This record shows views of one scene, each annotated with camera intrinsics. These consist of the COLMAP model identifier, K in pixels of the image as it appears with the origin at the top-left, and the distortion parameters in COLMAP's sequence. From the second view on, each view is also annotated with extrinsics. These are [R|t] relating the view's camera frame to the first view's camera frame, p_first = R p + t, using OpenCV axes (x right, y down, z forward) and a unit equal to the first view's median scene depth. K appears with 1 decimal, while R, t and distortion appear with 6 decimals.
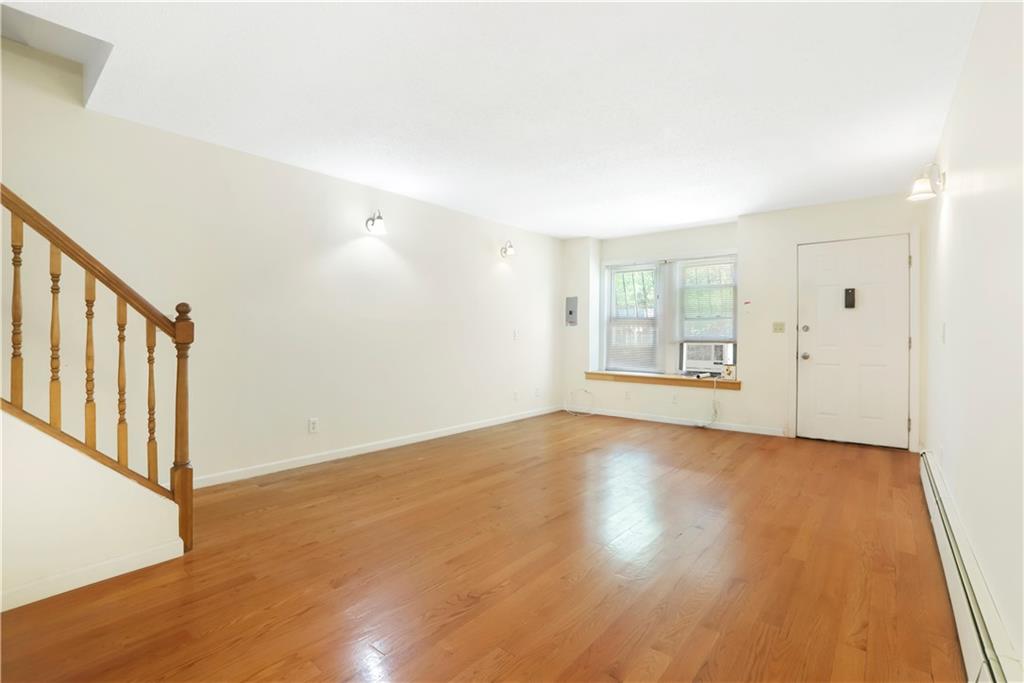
lens RADIAL K [[447.1, 0, 512.0], [0, 447.1, 341.5], [0, 0, 1]] dist [-0.064002, 0.019253]
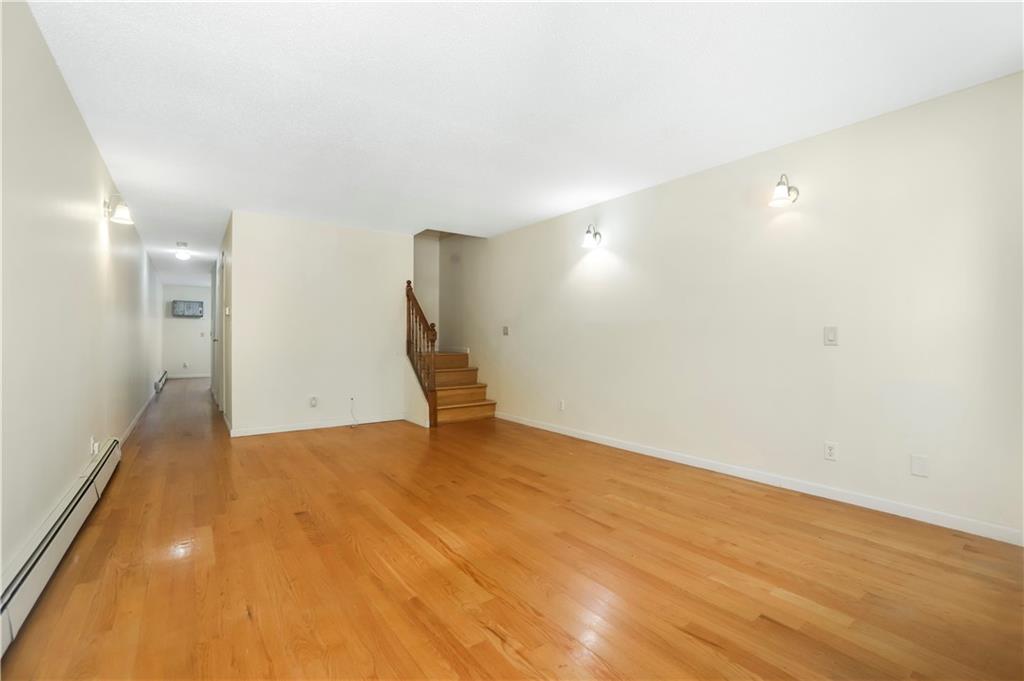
lens RADIAL K [[447.1, 0, 512.0], [0, 447.1, 340.5], [0, 0, 1]] dist [-0.064002, 0.019253]
pose [[-0.232857, -0.018254, -0.972340, 0.886674], [-0.012598, 0.999797, -0.015752, 0.011059], [0.972429, 0.008581, -0.233040, 1.145614]]
